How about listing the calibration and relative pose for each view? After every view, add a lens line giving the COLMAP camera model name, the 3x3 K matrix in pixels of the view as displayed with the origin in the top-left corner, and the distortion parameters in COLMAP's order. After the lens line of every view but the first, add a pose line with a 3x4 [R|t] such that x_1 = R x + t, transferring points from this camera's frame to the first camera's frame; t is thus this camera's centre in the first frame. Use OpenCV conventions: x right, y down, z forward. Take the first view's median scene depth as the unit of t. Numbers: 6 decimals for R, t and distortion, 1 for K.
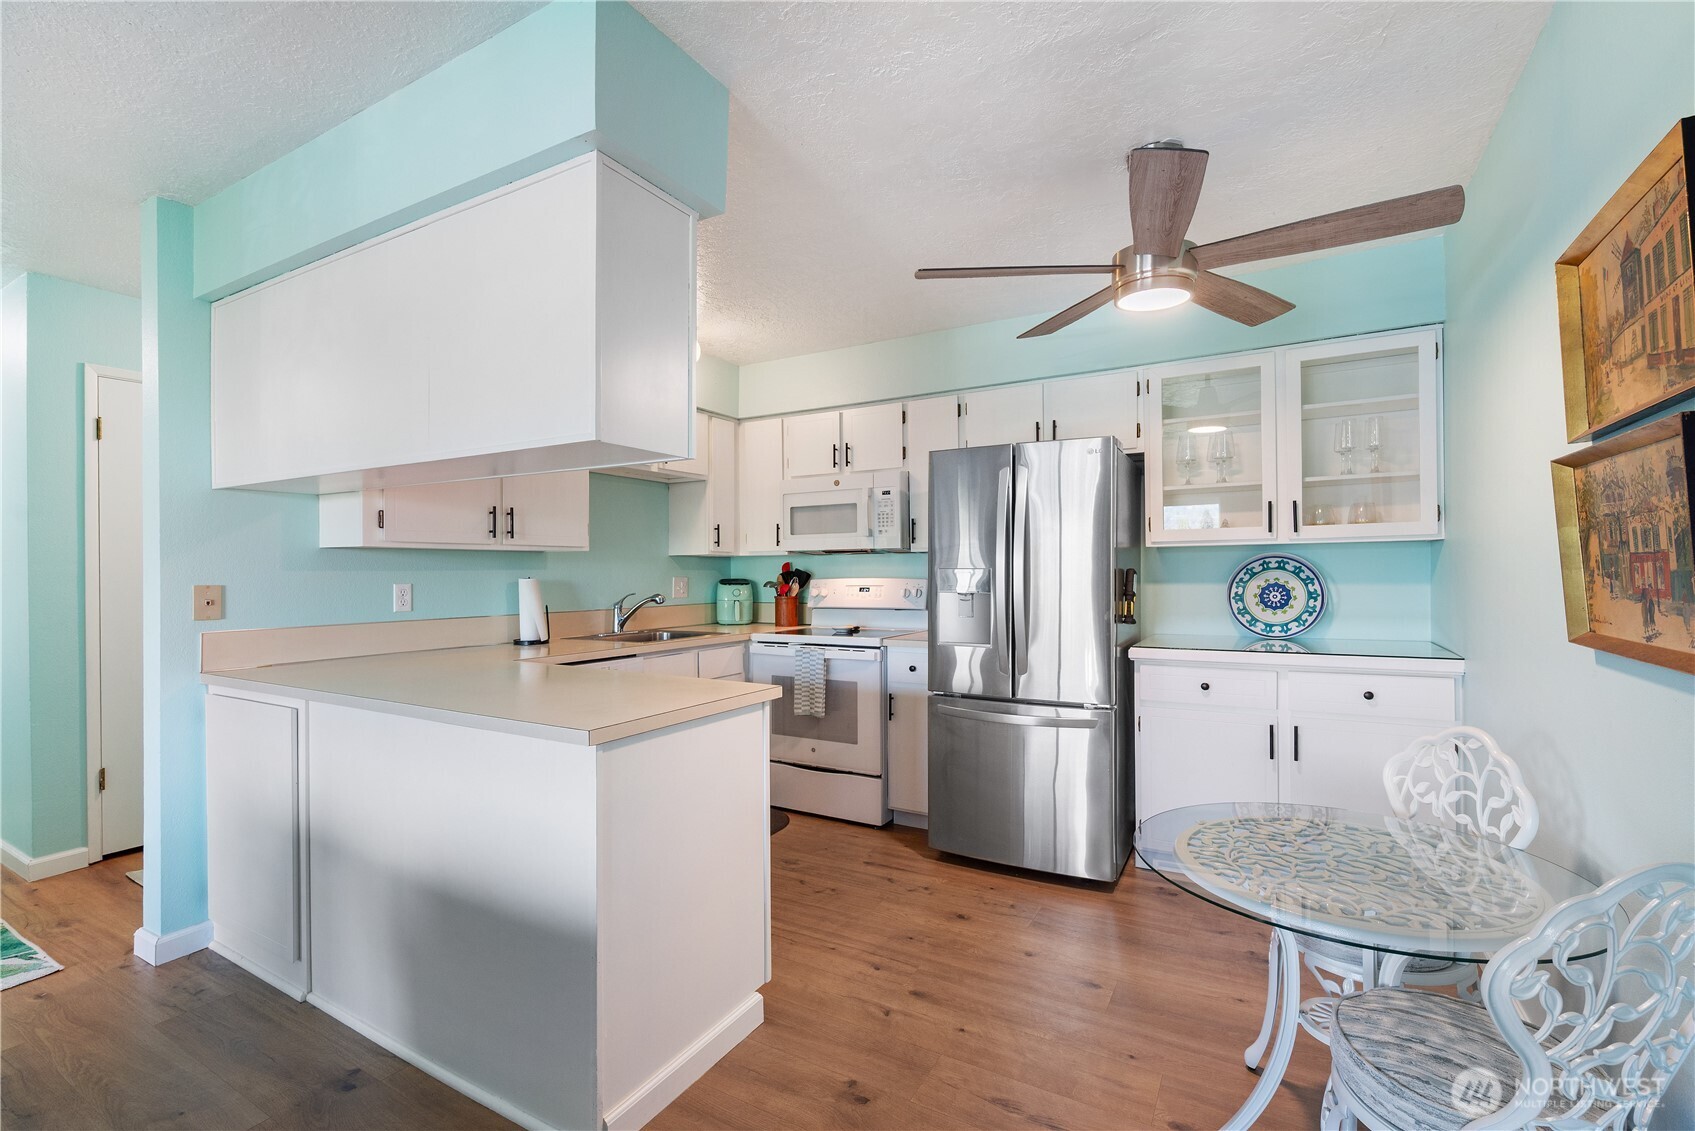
lens RADIAL K [[737.0, 0, 841.1], [0, 737.0, 573.7], [0, 0, 1]] dist [0.000319, 0.000125]
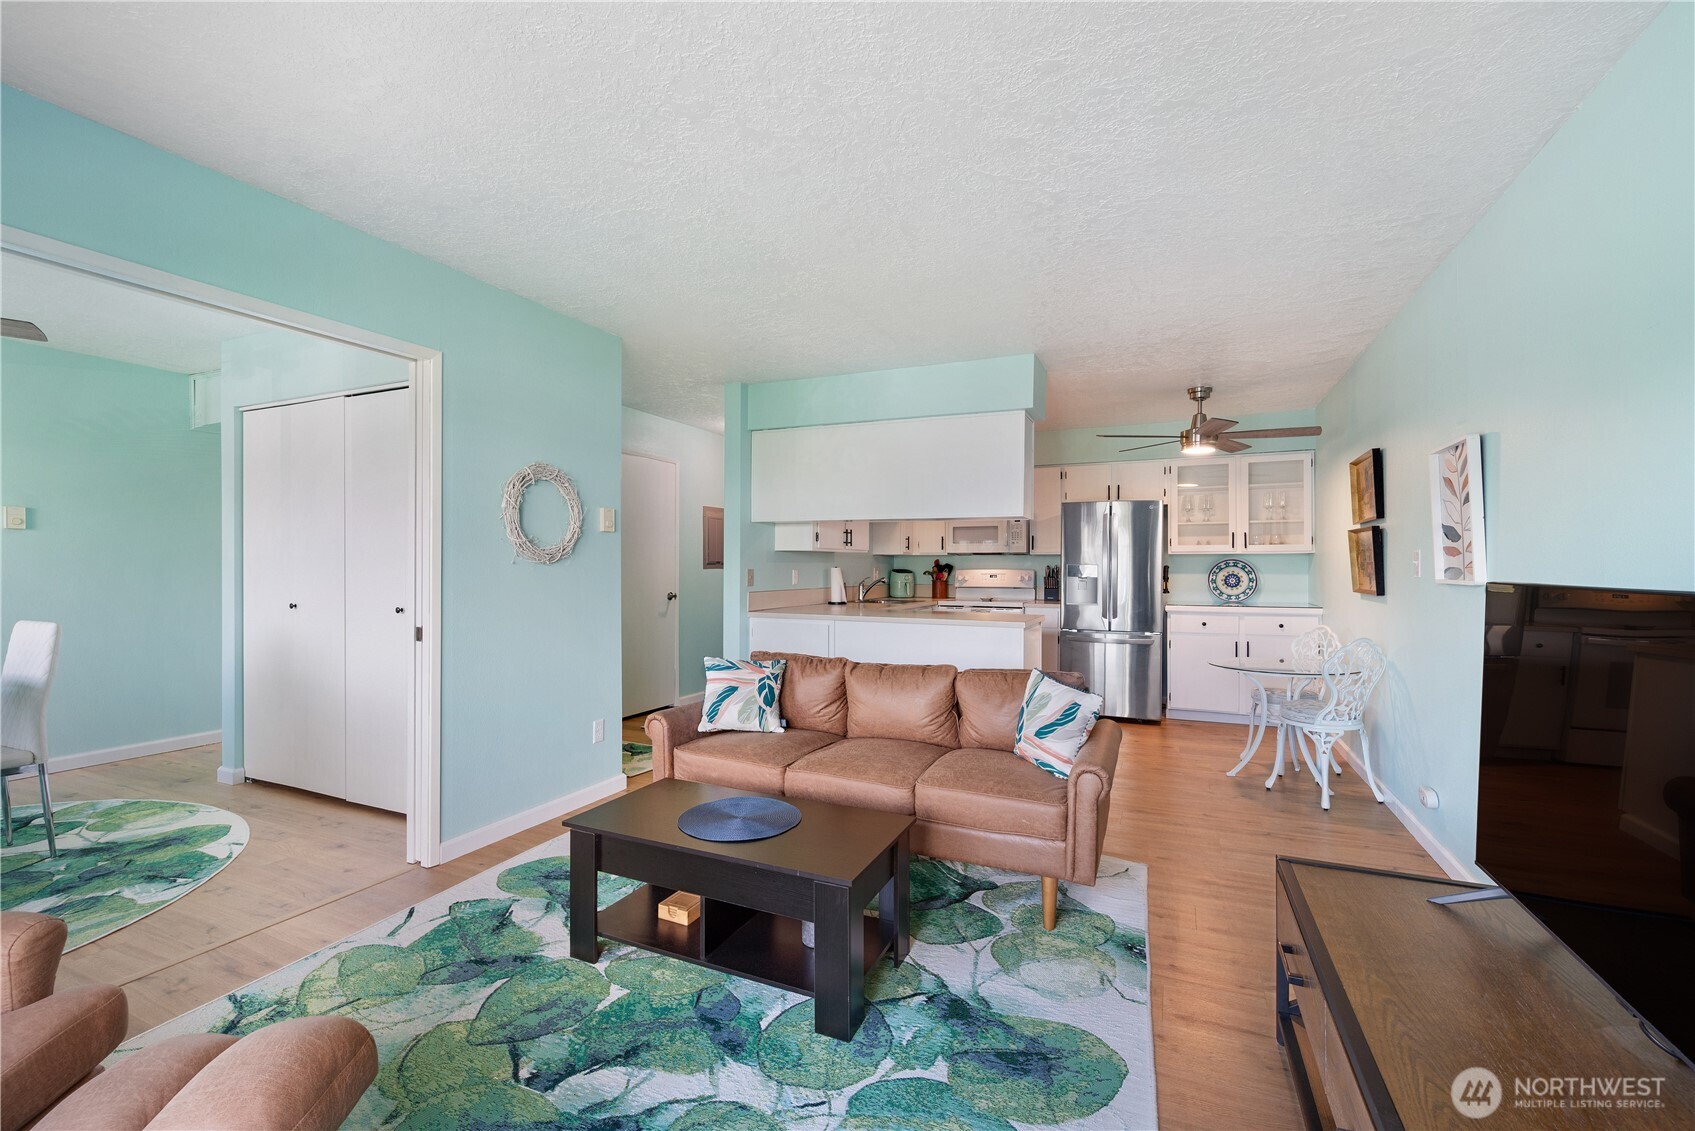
lens RADIAL K [[737.0, 0, 821.1], [0, 737.0, 563.5], [0, 0, 1]] dist [0.000319, 0.000125]
pose [[0.995426, 0.010410, 0.094971, -0.602403], [-0.009922, 0.999935, -0.005603, 0.006670], [-0.095023, 0.004636, 0.995464, -0.739195]]
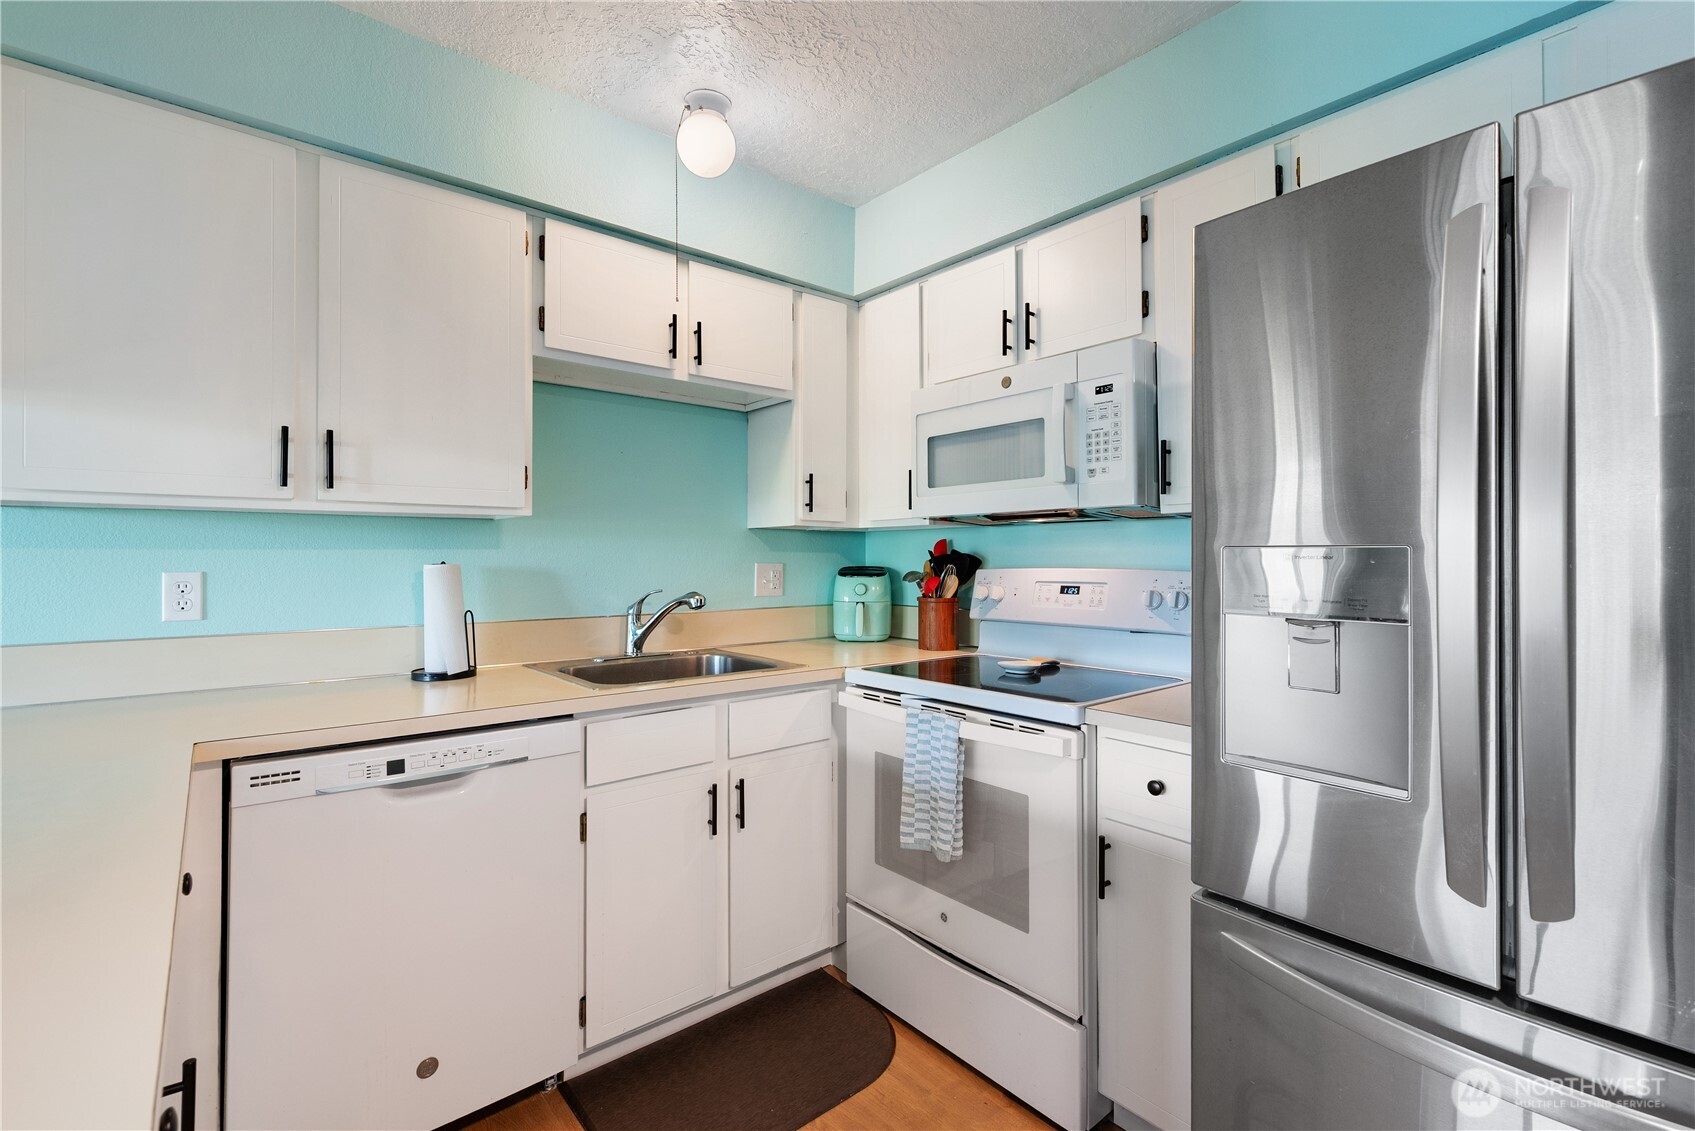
lens RADIAL K [[752.0, 0, 855.7], [0, 752.0, 547.9], [0, 0, 1]] dist [-0.002054, -0.000173]
pose [[0.944528, 0.001947, -0.328426, 0.074551], [-0.006328, 0.999905, -0.012269, -0.001009], [0.328371, 0.013667, 0.944450, 0.528824]]
